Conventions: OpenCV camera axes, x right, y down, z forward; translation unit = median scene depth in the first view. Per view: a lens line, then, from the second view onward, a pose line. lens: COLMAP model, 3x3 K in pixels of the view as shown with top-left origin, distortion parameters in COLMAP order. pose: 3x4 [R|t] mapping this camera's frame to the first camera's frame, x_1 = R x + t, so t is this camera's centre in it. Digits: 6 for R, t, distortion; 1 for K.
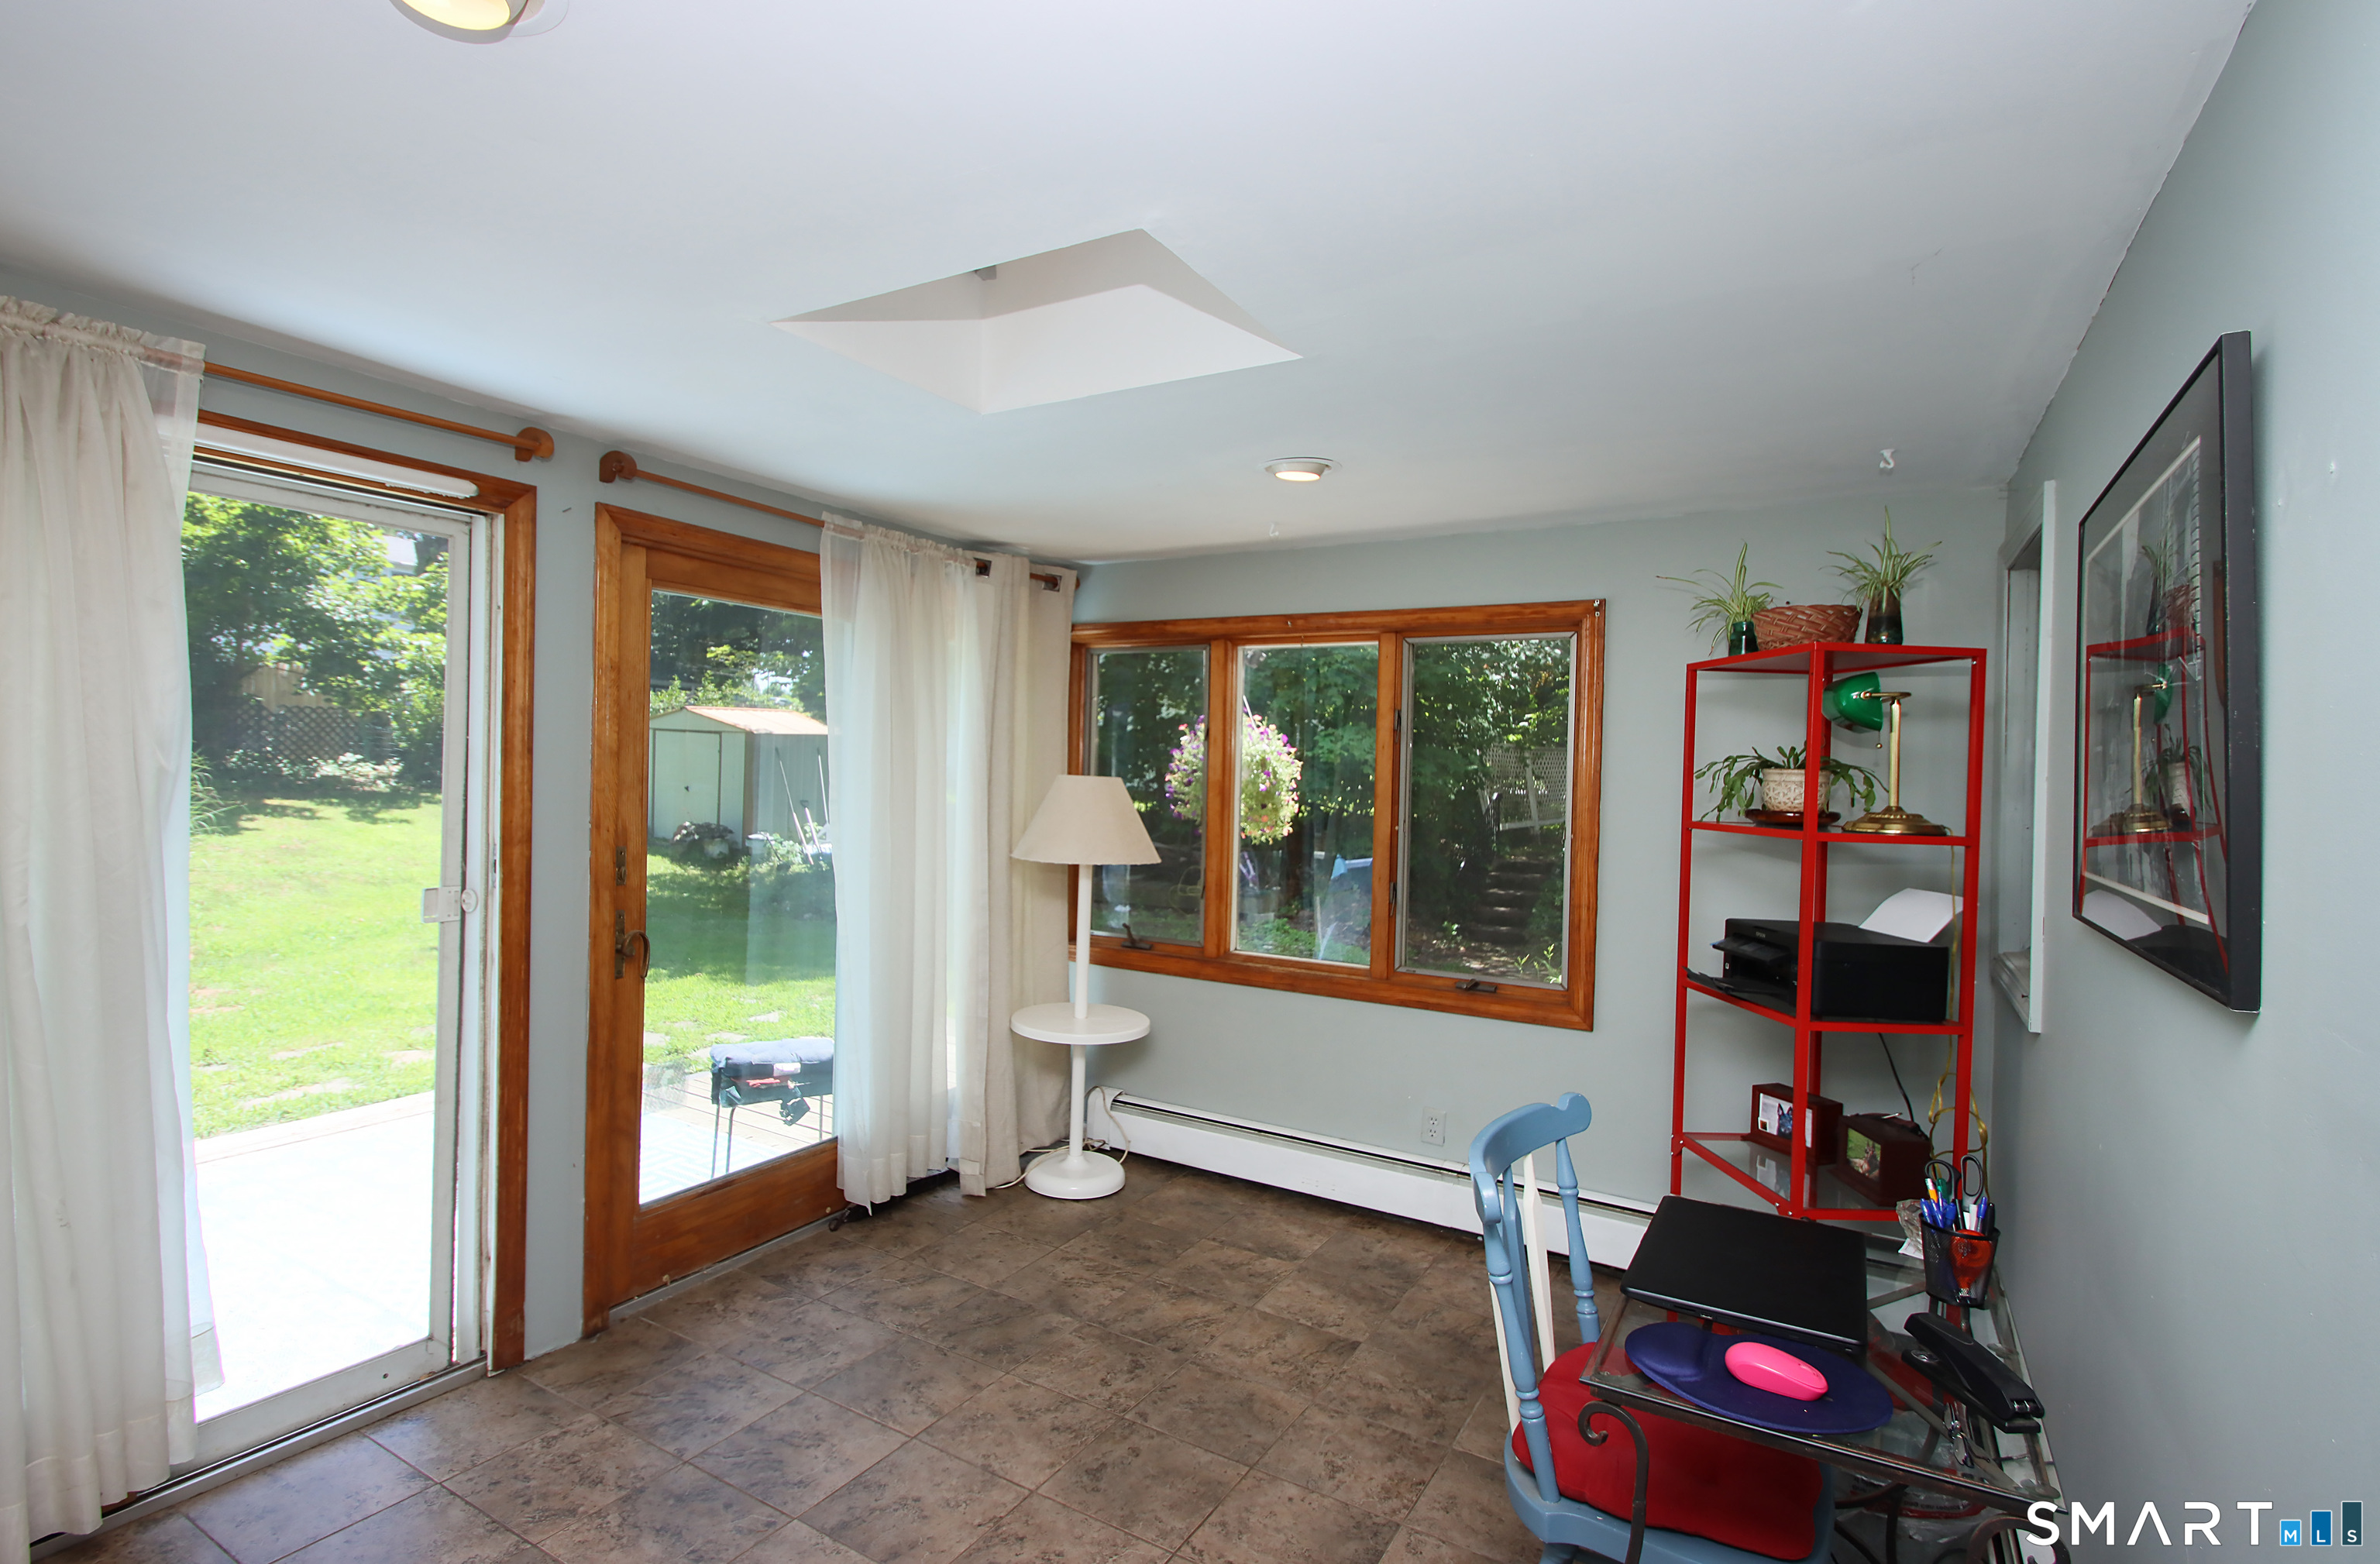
lens RADIAL K [[1097.2, 0, 1182.3], [0, 1097.2, 784.0], [0, 0, 1]] dist [0.016142, -0.019170]
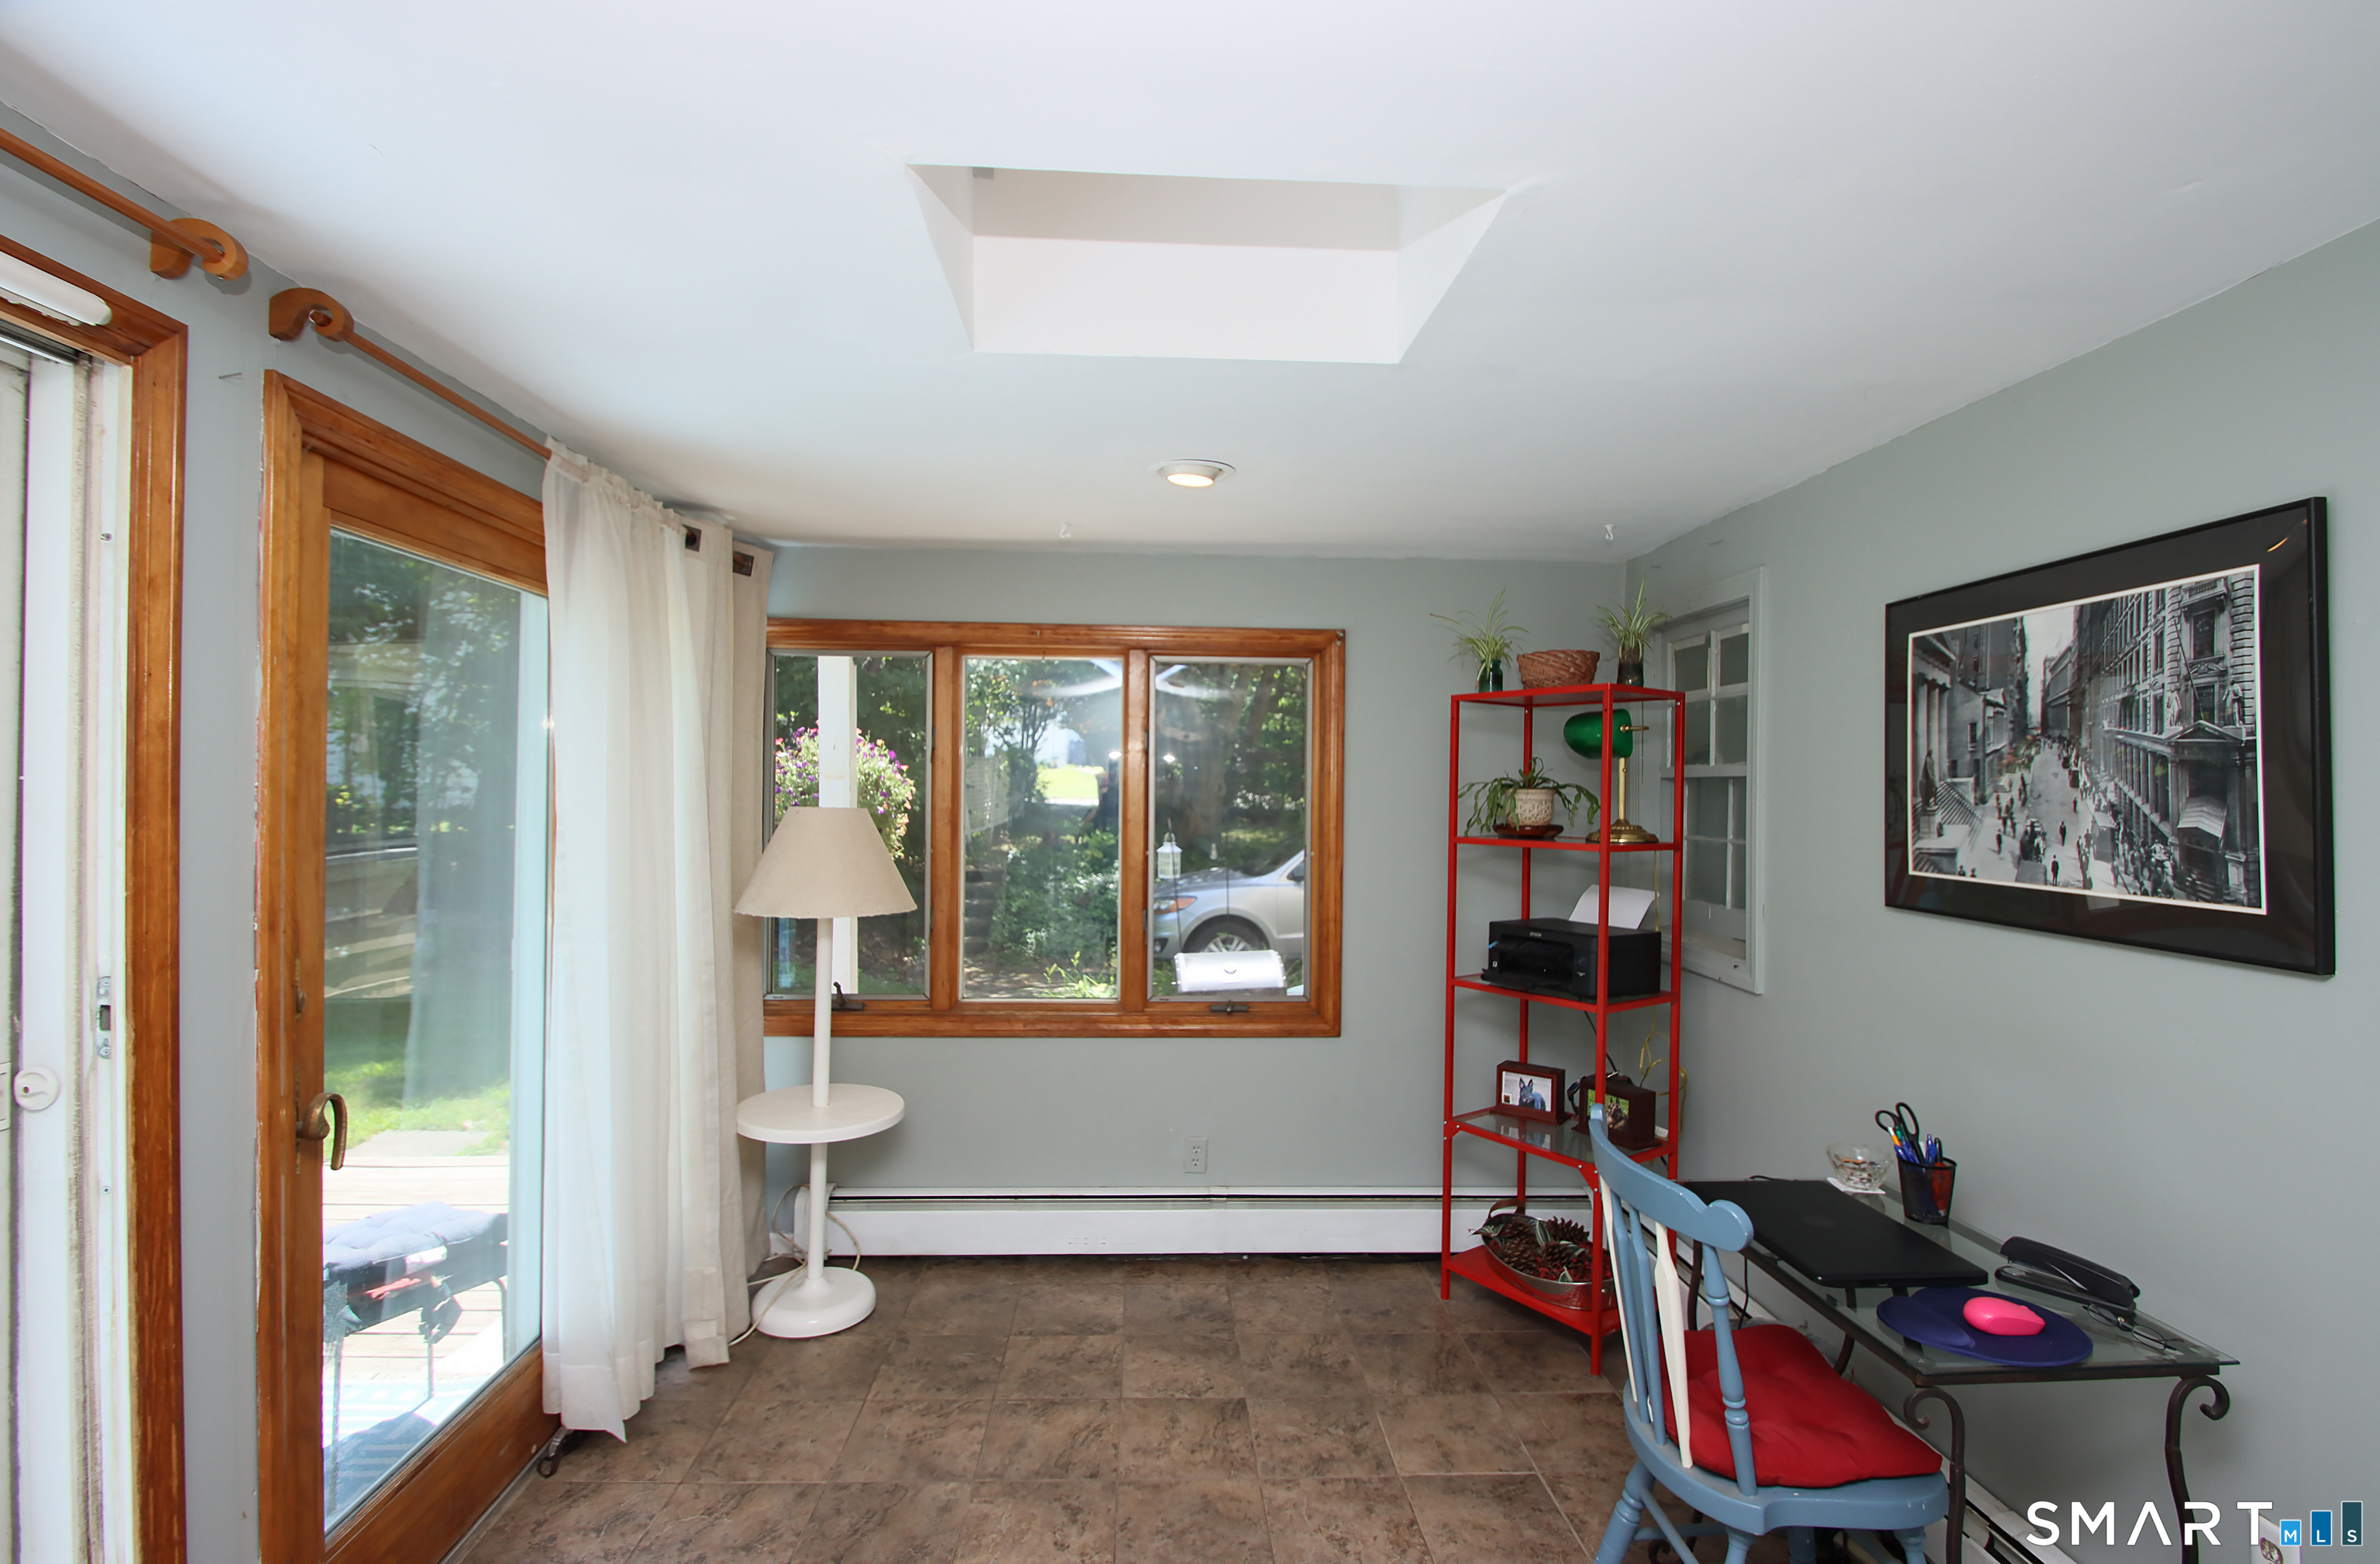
lens RADIAL K [[1097.2, 0, 1182.3], [0, 1097.2, 784.0], [0, 0, 1]] dist [0.016142, -0.019170]
pose [[0.841427, -0.013734, 0.540197, -0.373321], [0.016204, 0.999869, 0.000181, -0.024714], [-0.540128, 0.008601, 0.841539, 0.212864]]
